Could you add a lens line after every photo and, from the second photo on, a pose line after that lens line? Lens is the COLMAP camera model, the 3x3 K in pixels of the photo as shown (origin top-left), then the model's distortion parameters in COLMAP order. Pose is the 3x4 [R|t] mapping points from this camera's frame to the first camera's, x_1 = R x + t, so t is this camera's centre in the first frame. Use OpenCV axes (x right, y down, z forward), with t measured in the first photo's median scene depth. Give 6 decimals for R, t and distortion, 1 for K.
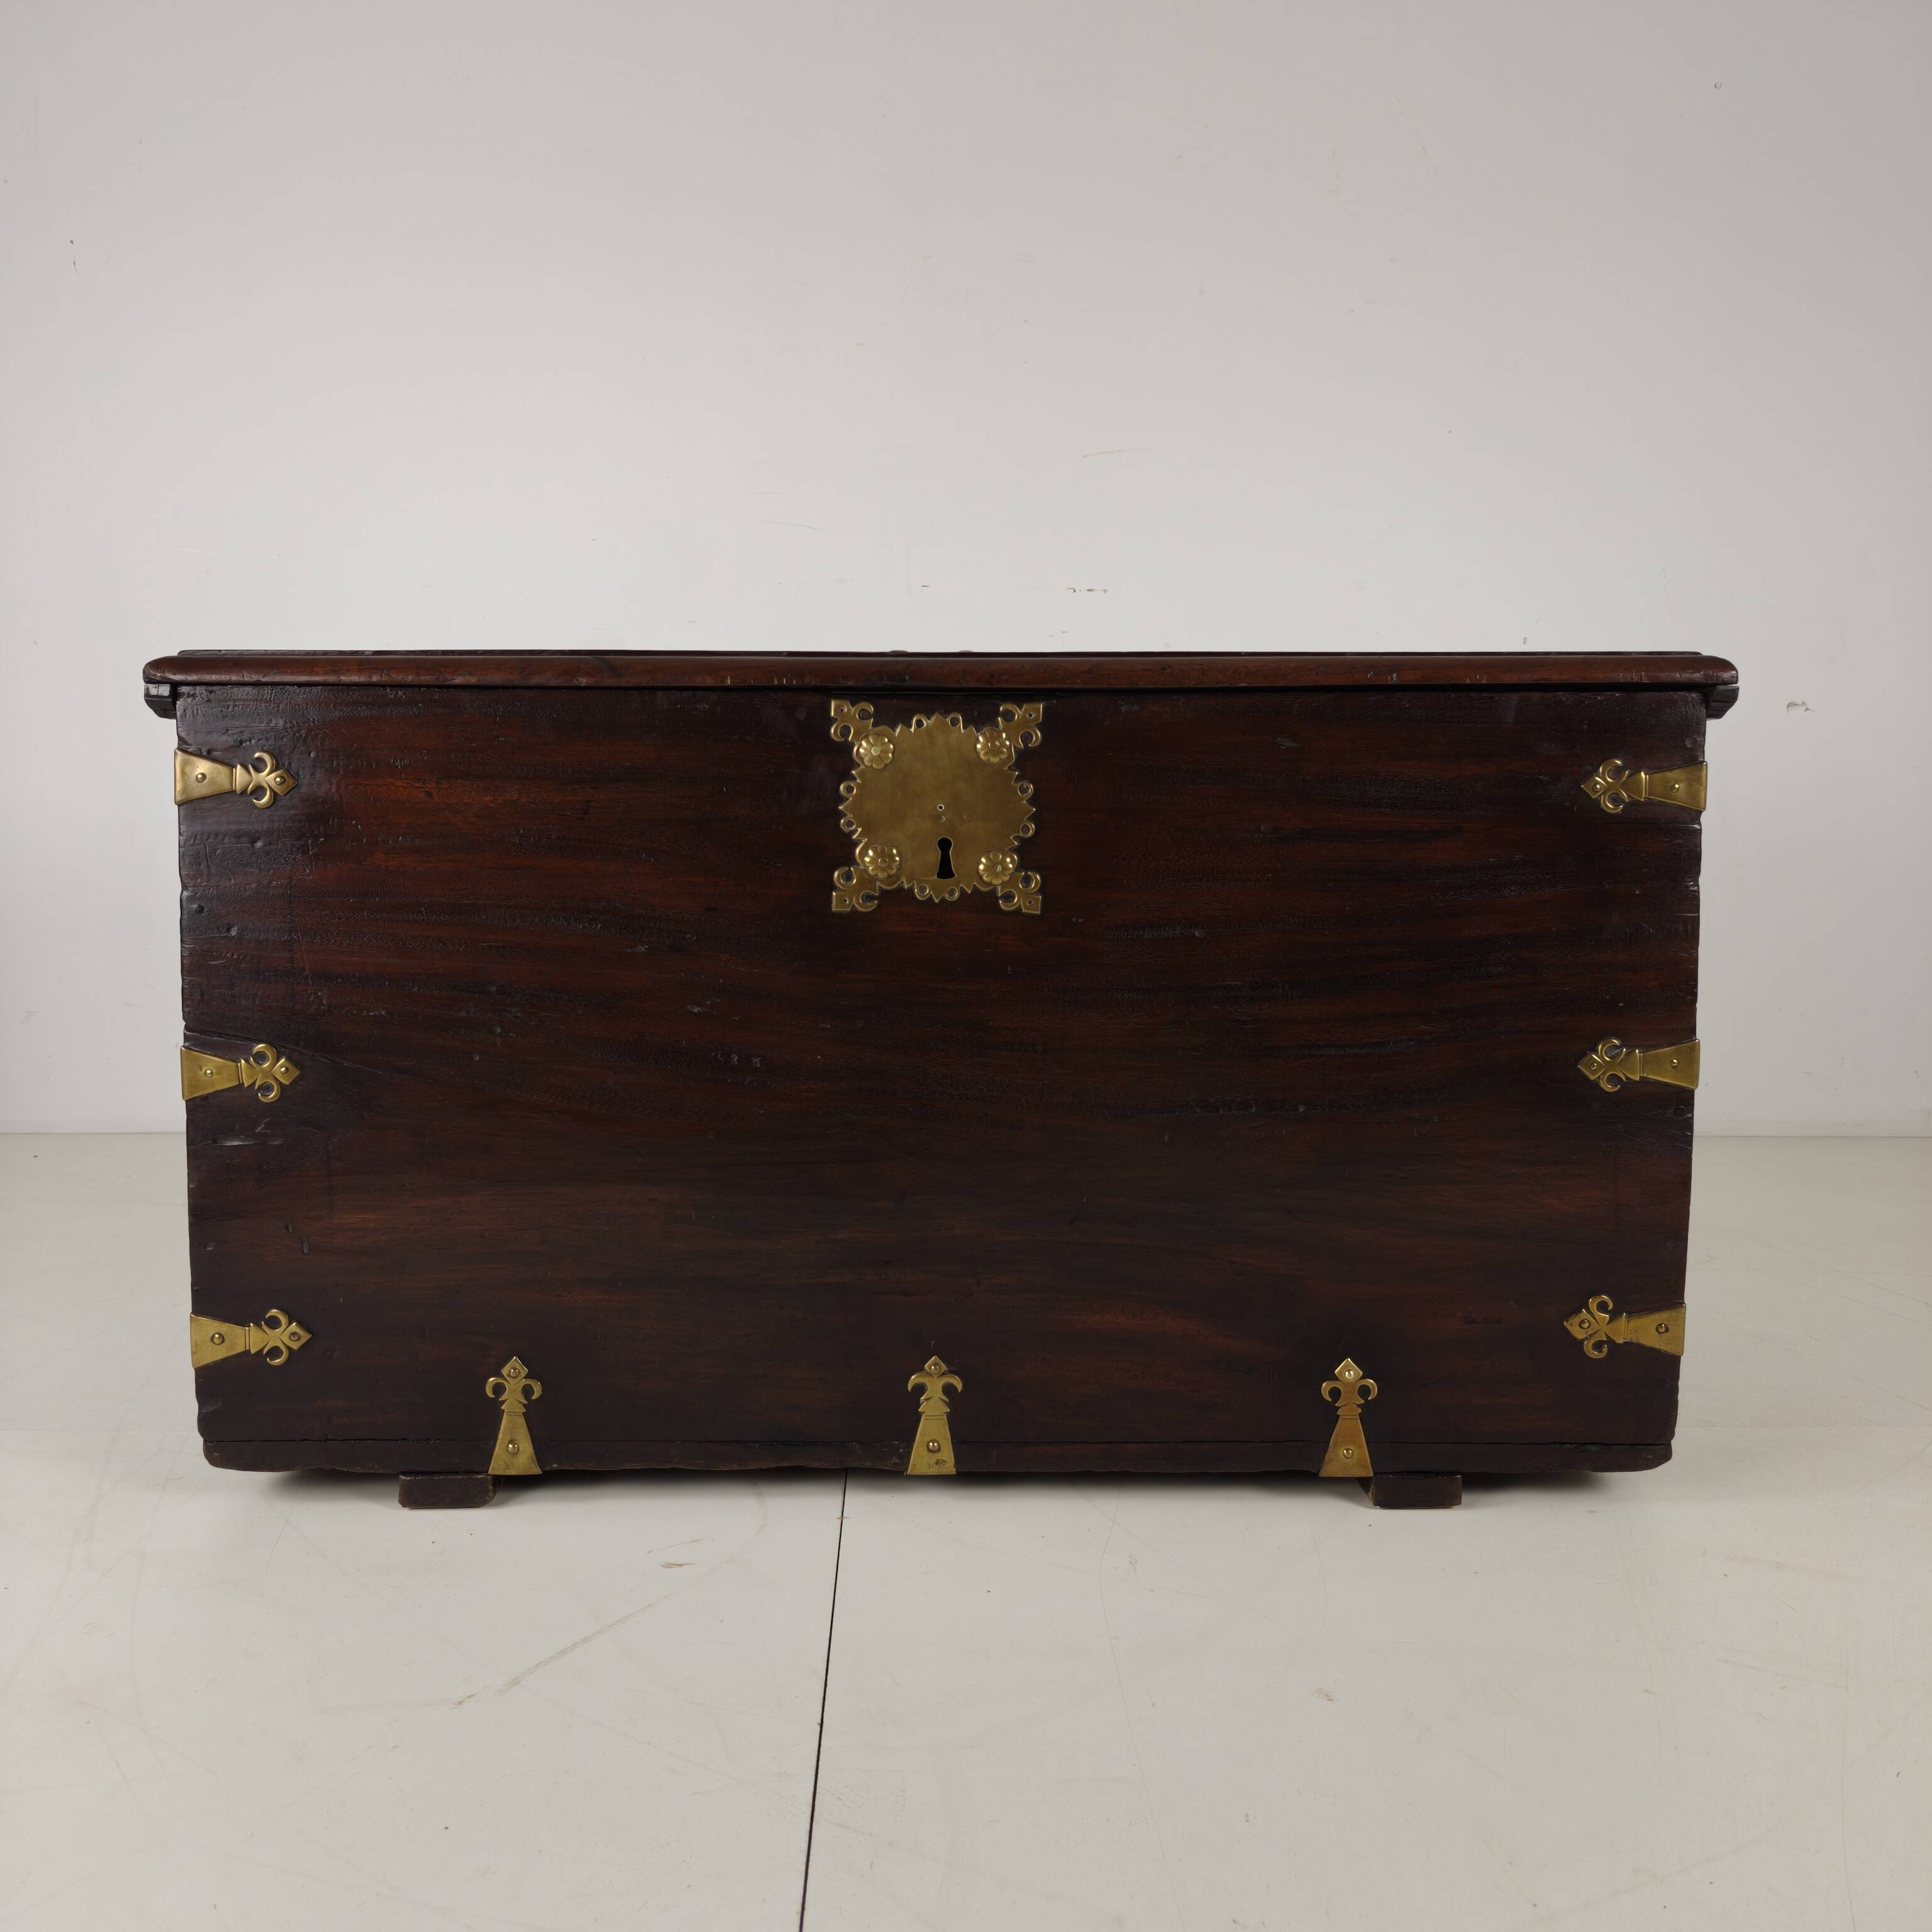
lens RADIAL K [[1765.3, 0, 959.6], [0, 1765.3, 937.3], [0, 0, 1]] dist [0.022466, 0.000000]
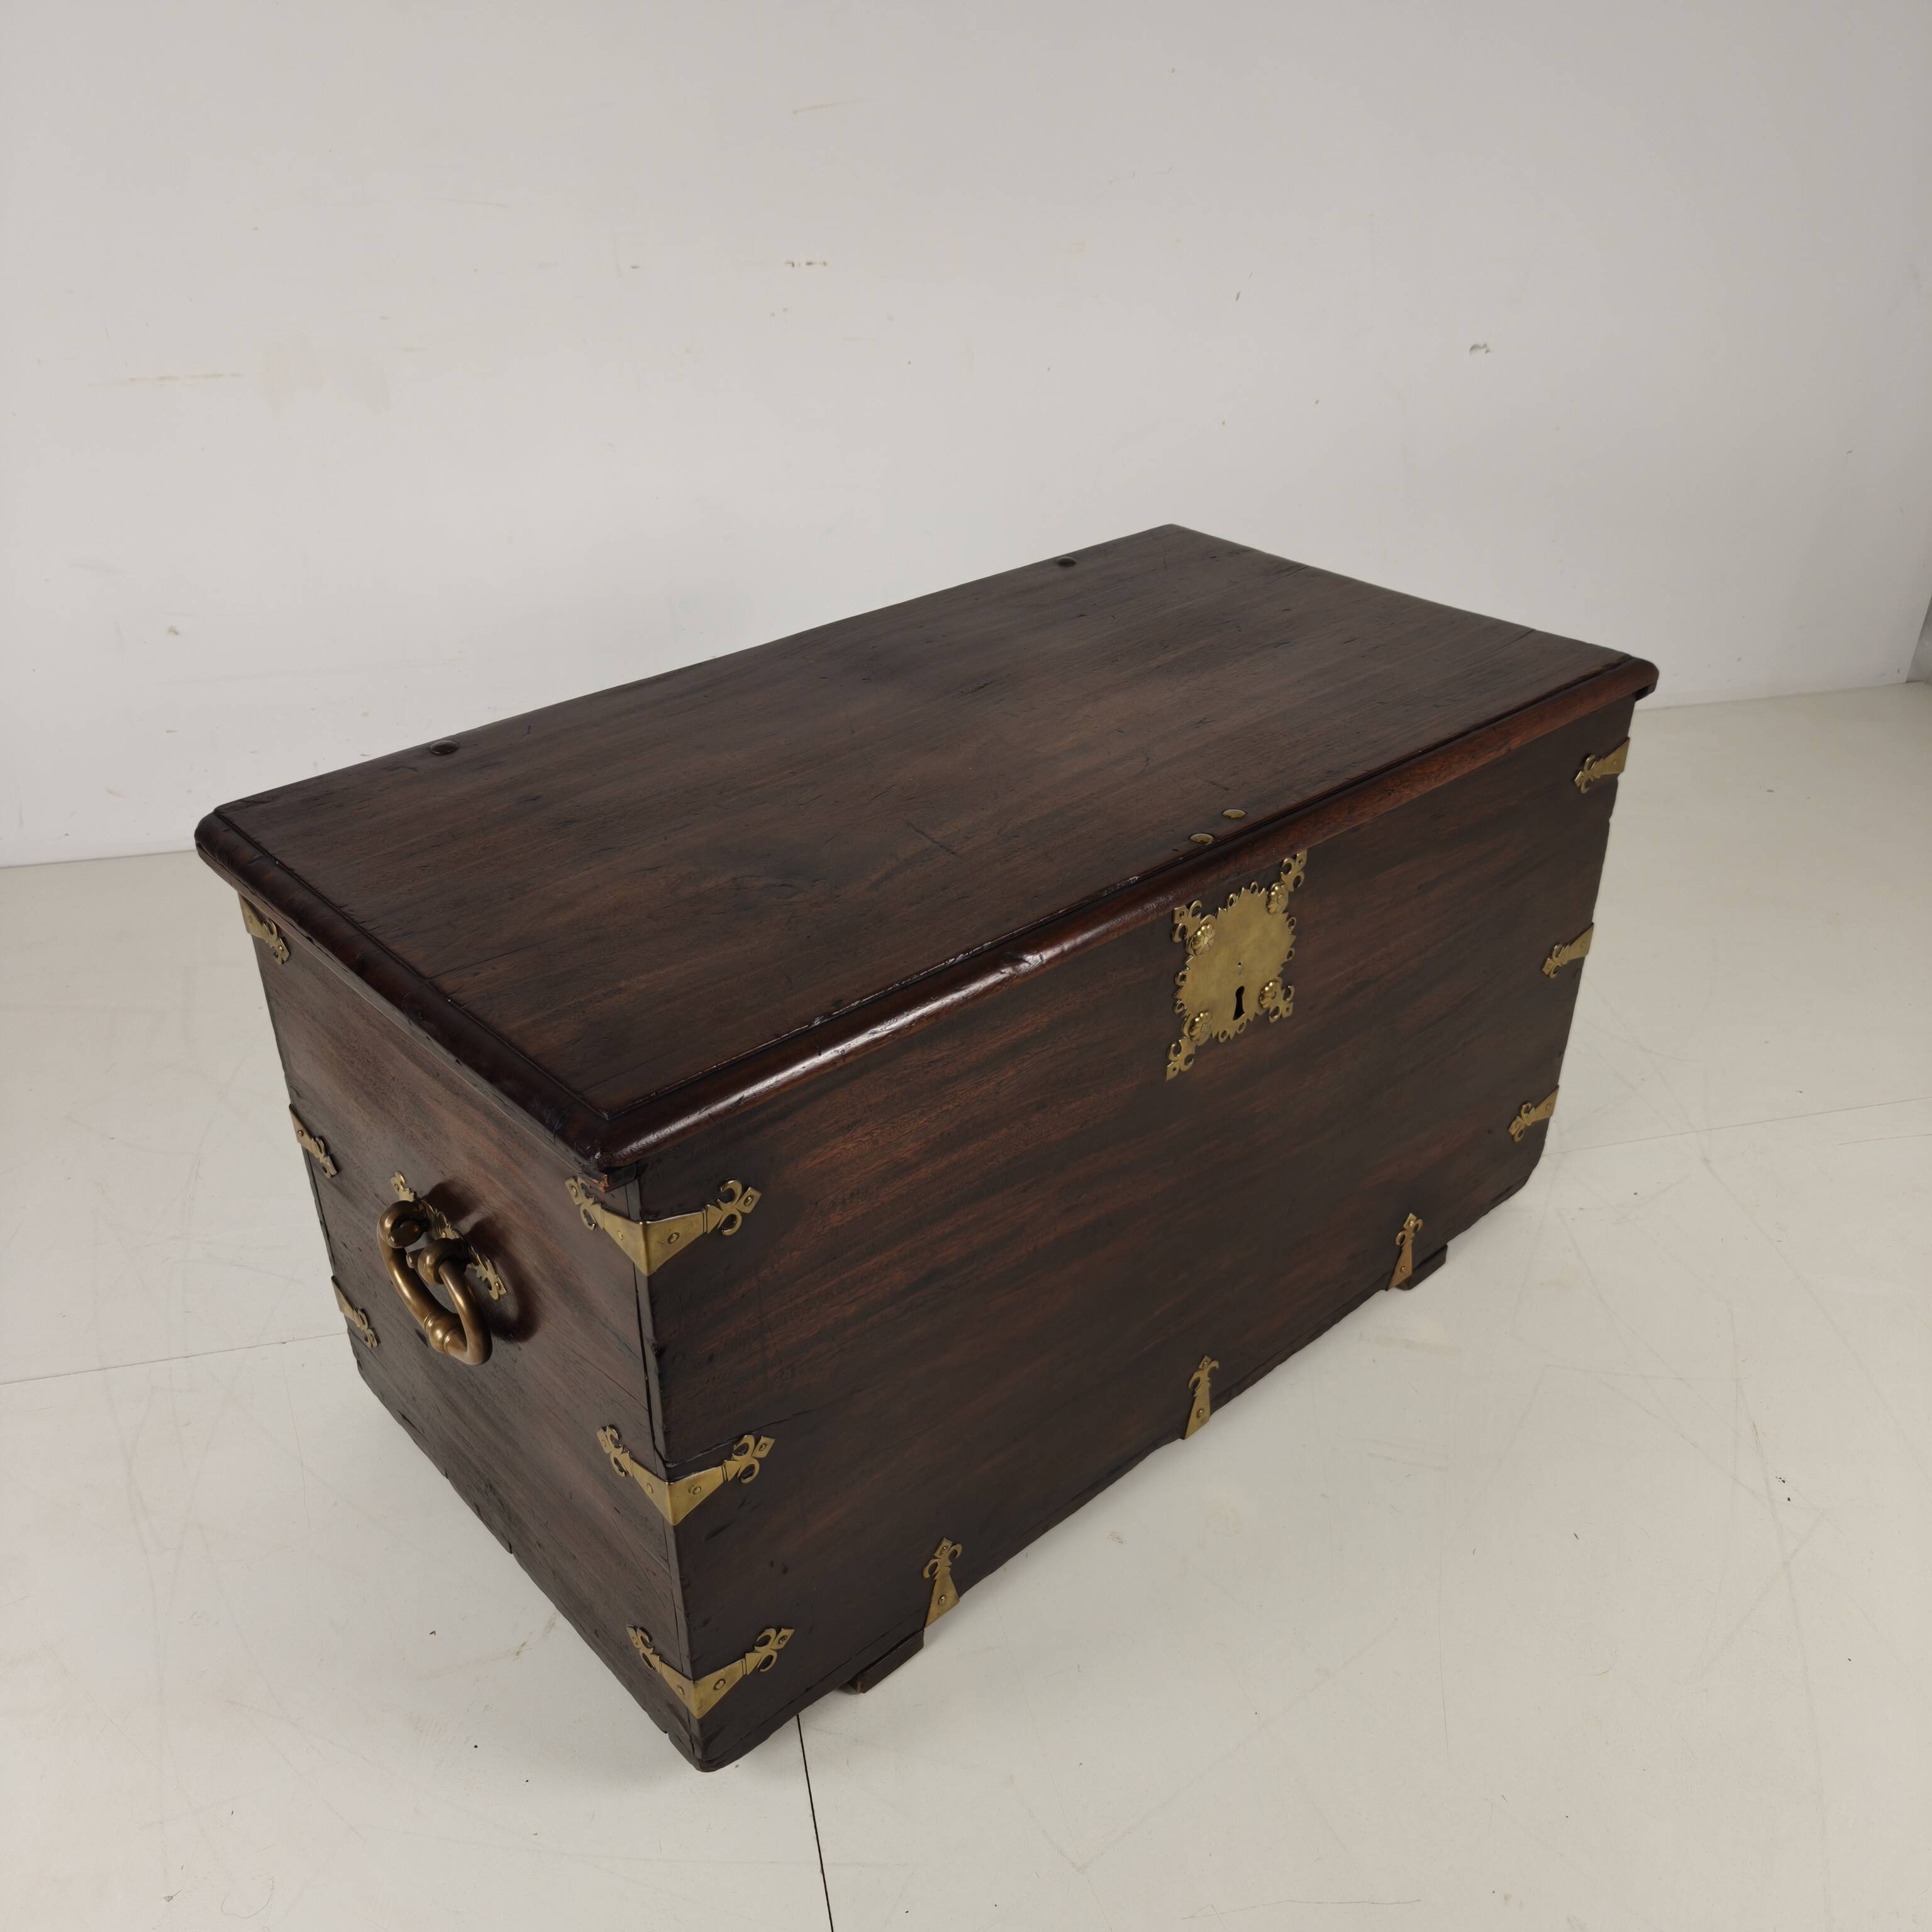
lens RADIAL K [[1765.3, 0, 976.4], [0, 1765.3, 983.3], [0, 0, 1]] dist [0.022466, 0.000000]
pose [[0.749842, -0.344049, 0.565126, -0.741853], [0.063245, 0.887521, 0.456406, -0.562838], [-0.658588, -0.306491, 0.687259, 0.357148]]
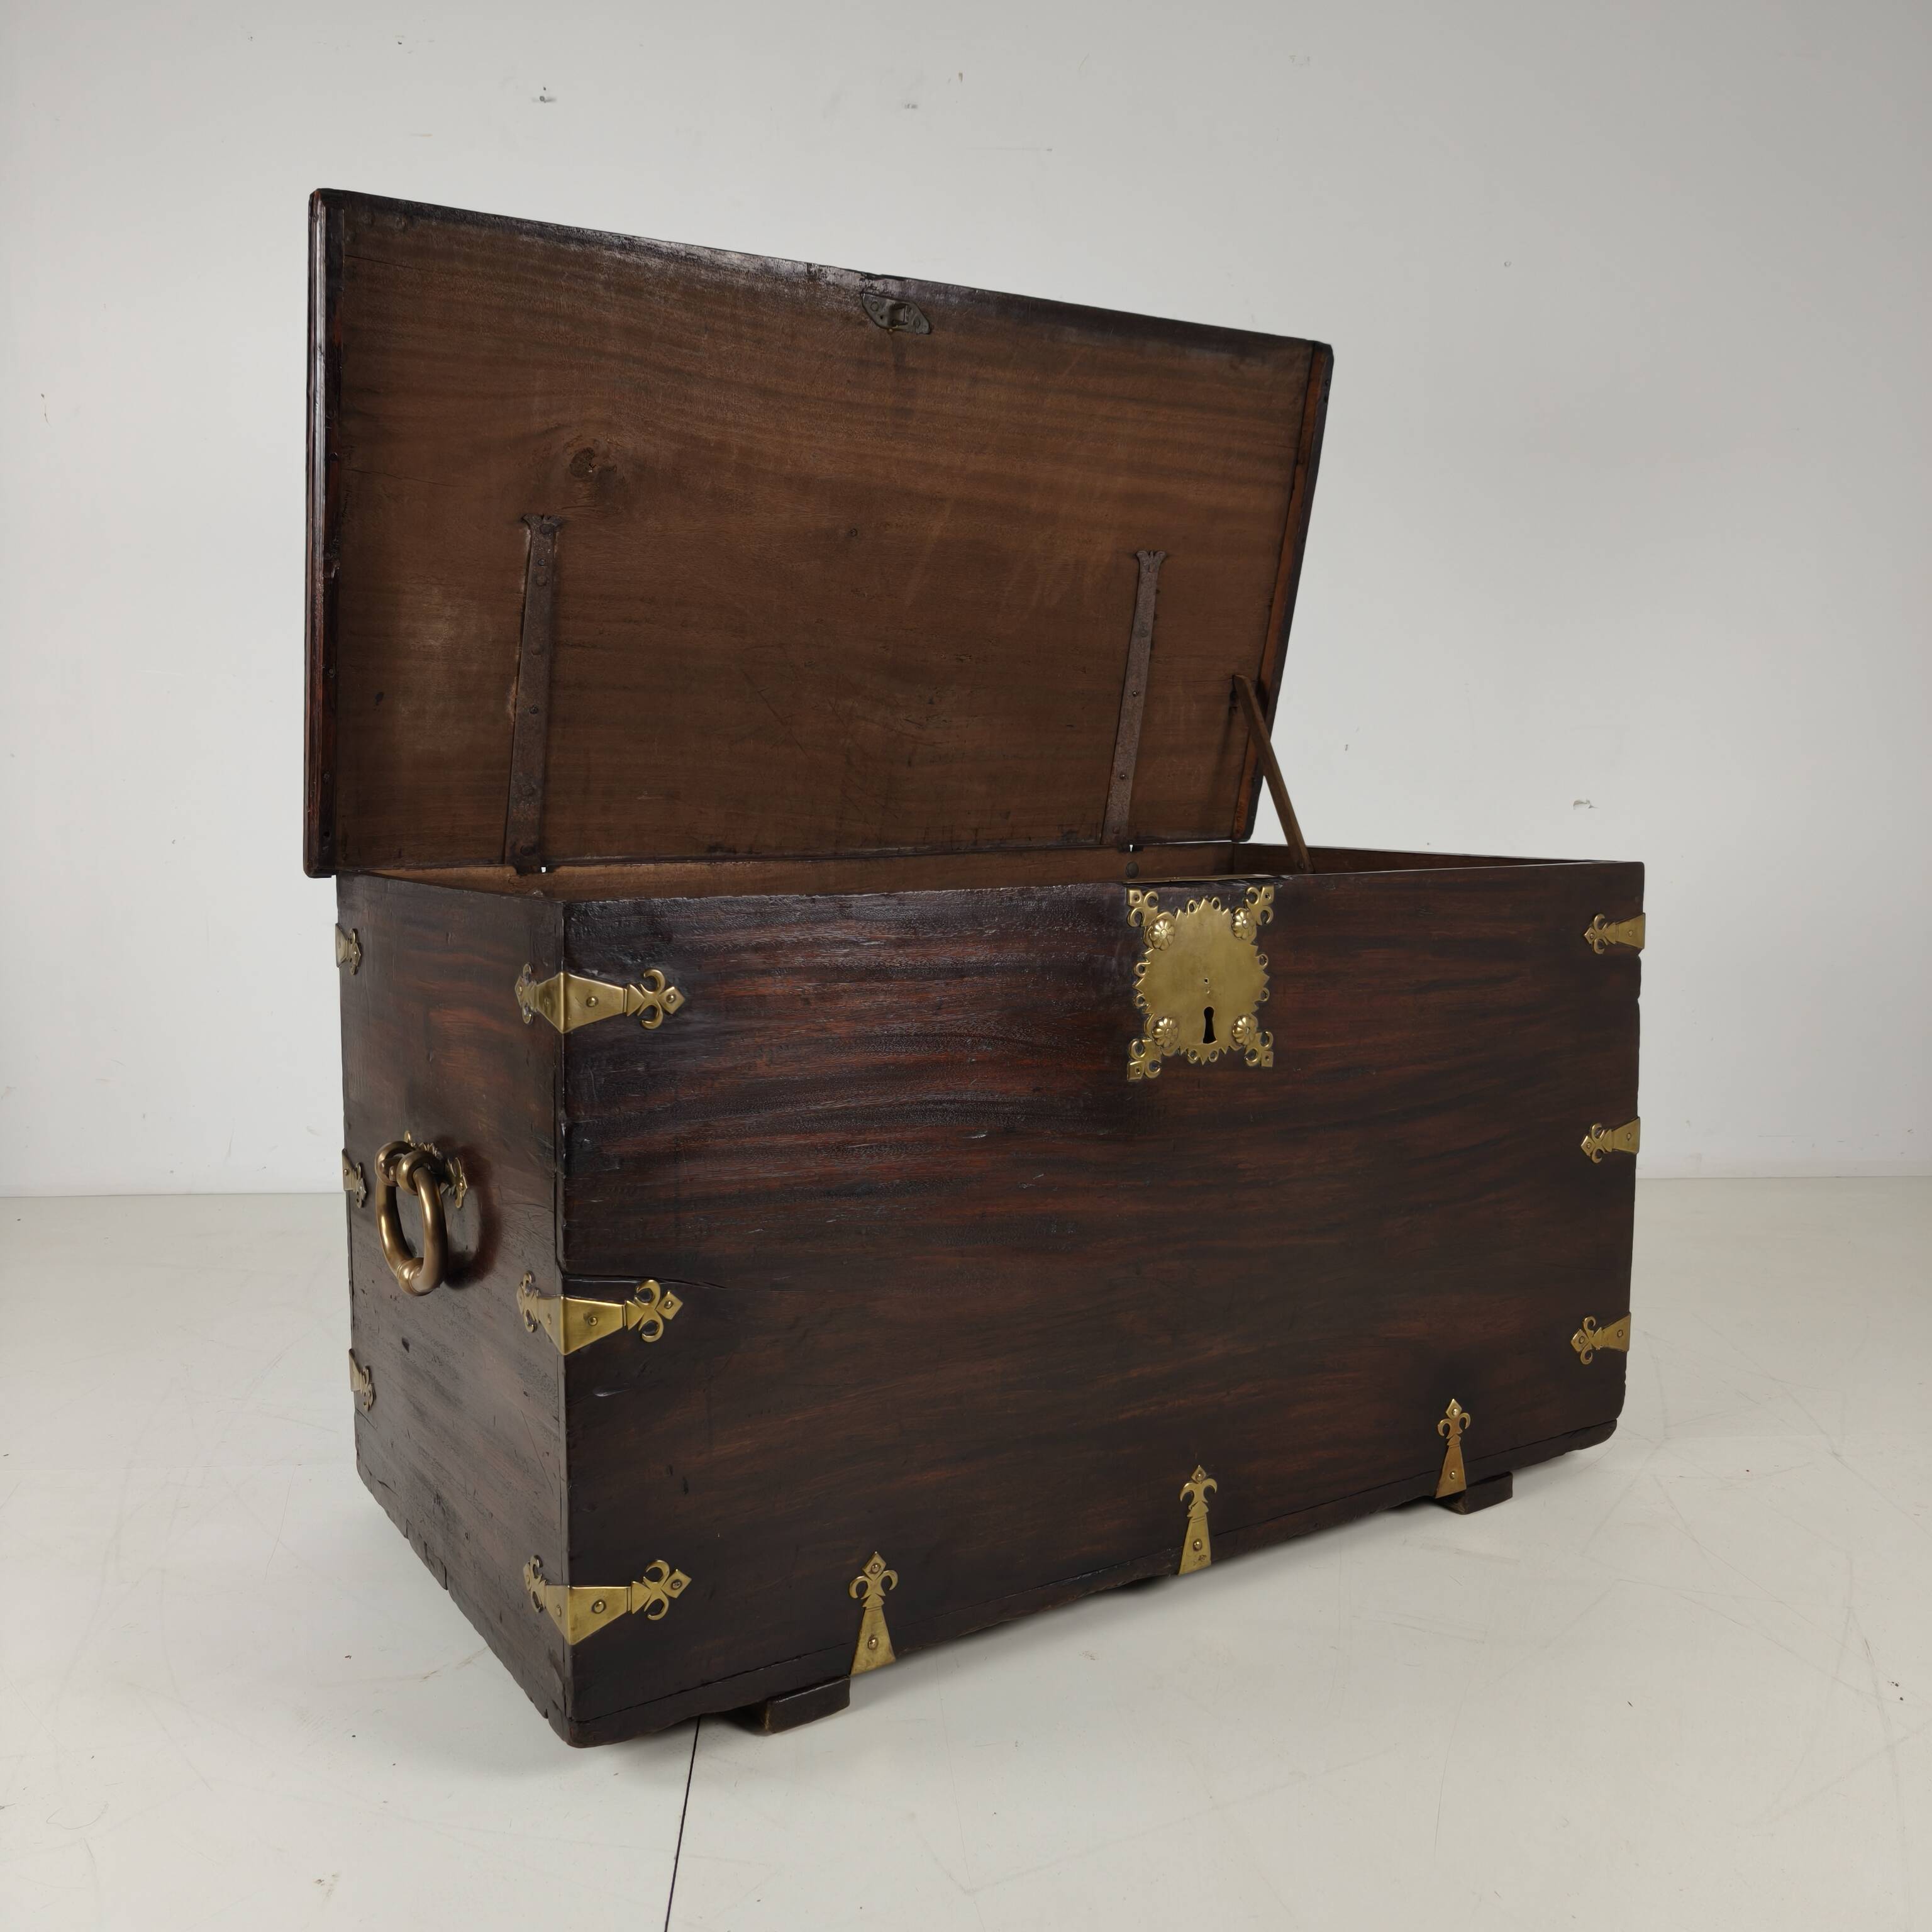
lens RADIAL K [[1765.3, 0, 946.8], [0, 1765.3, 953.9], [0, 0, 1]] dist [0.022466, 0.000000]
pose [[0.850743, -0.054550, 0.522744, -0.735285], [0.050303, 0.998484, 0.022329, -0.123484], [-0.523169, 0.007299, 0.852197, 0.125039]]
